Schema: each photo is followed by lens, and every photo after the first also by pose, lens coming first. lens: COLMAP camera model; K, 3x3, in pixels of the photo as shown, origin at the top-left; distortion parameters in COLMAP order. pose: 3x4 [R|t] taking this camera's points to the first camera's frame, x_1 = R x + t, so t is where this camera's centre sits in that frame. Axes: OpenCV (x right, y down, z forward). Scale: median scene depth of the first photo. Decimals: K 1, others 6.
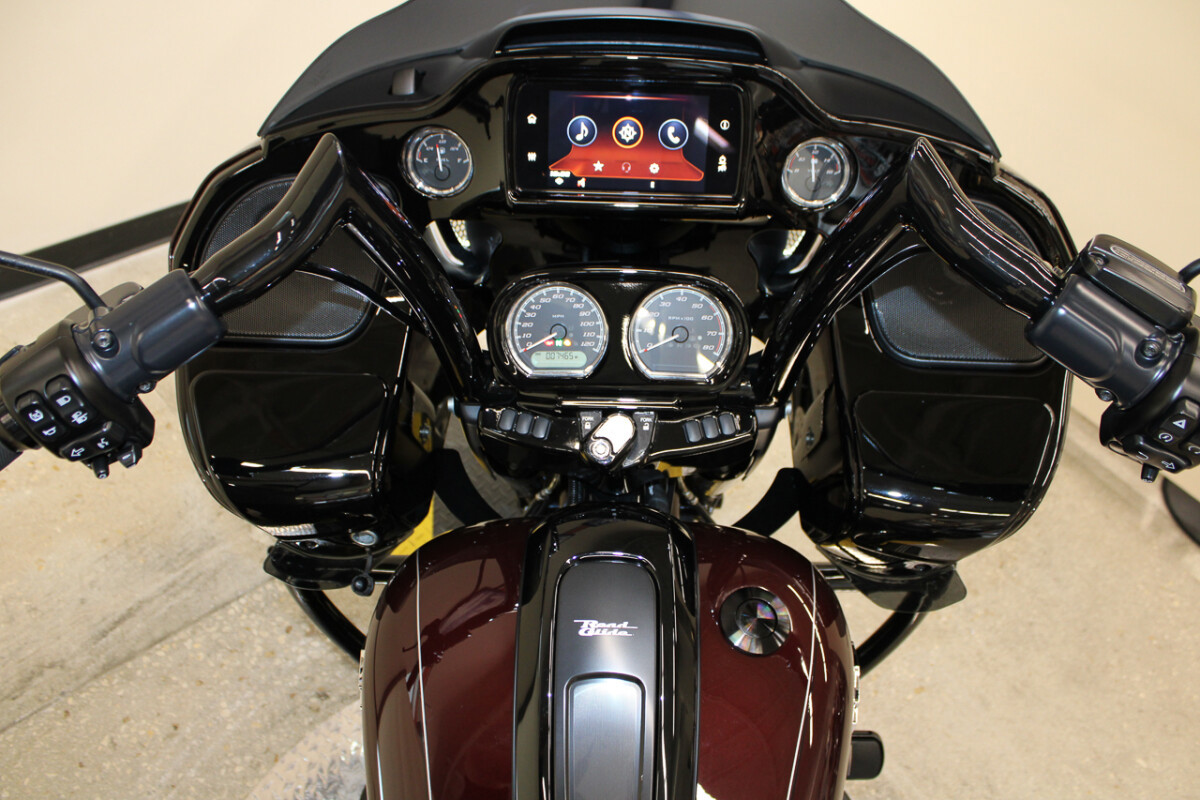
lens RADIAL K [[996.5, 0, 600.0], [0, 996.5, 400.0], [0, 0, 1]] dist [-0.182133, 0.151265]
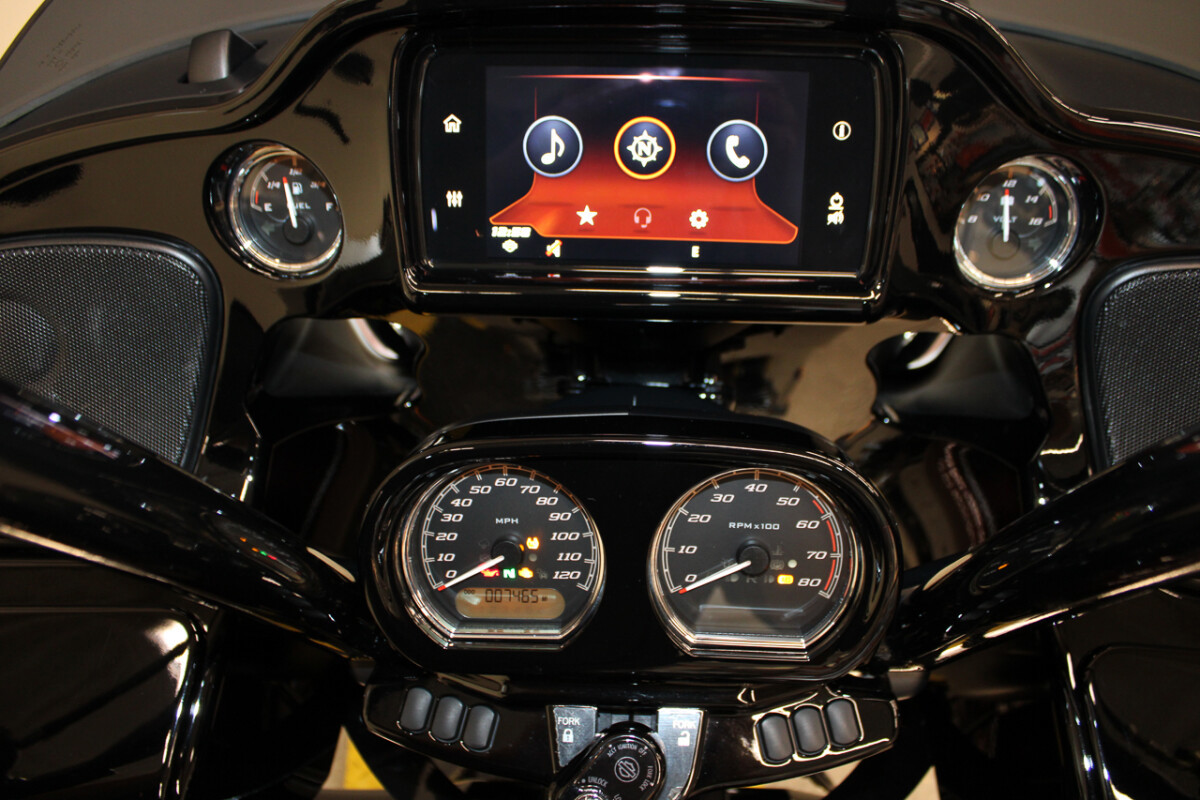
lens RADIAL K [[996.5, 0, 600.0], [0, 996.5, 400.0], [0, 0, 1]] dist [-0.182133, 0.151265]
pose [[0.999394, -0.005258, -0.034399, 0.011974], [0.004566, 0.999786, -0.020166, -0.073168], [0.034498, 0.019997, 0.999205, 0.274289]]
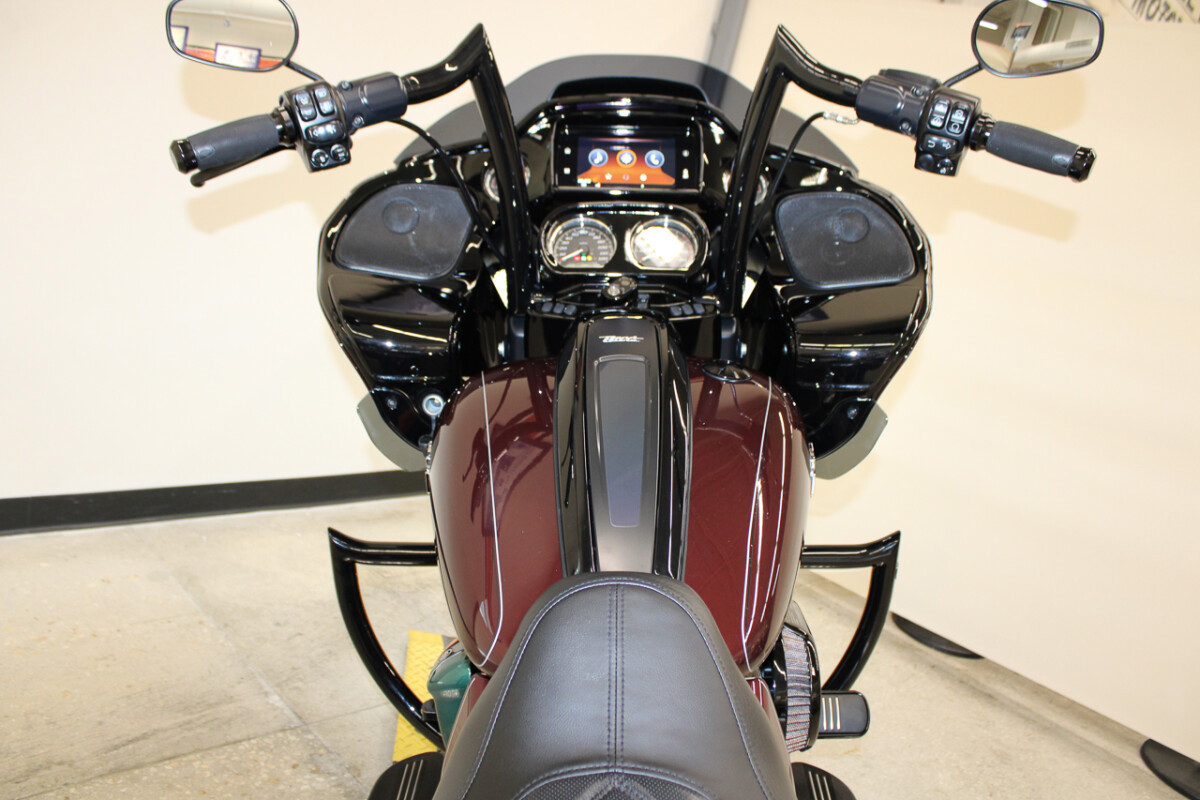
lens RADIAL K [[996.5, 0, 600.0], [0, 996.5, 400.0], [0, 0, 1]] dist [-0.182133, 0.151265]
pose [[0.999692, 0.006123, 0.024036, -0.028104], [0.008271, 0.831284, -0.555786, 0.520672], [-0.023384, 0.555814, 0.830978, -0.068859]]
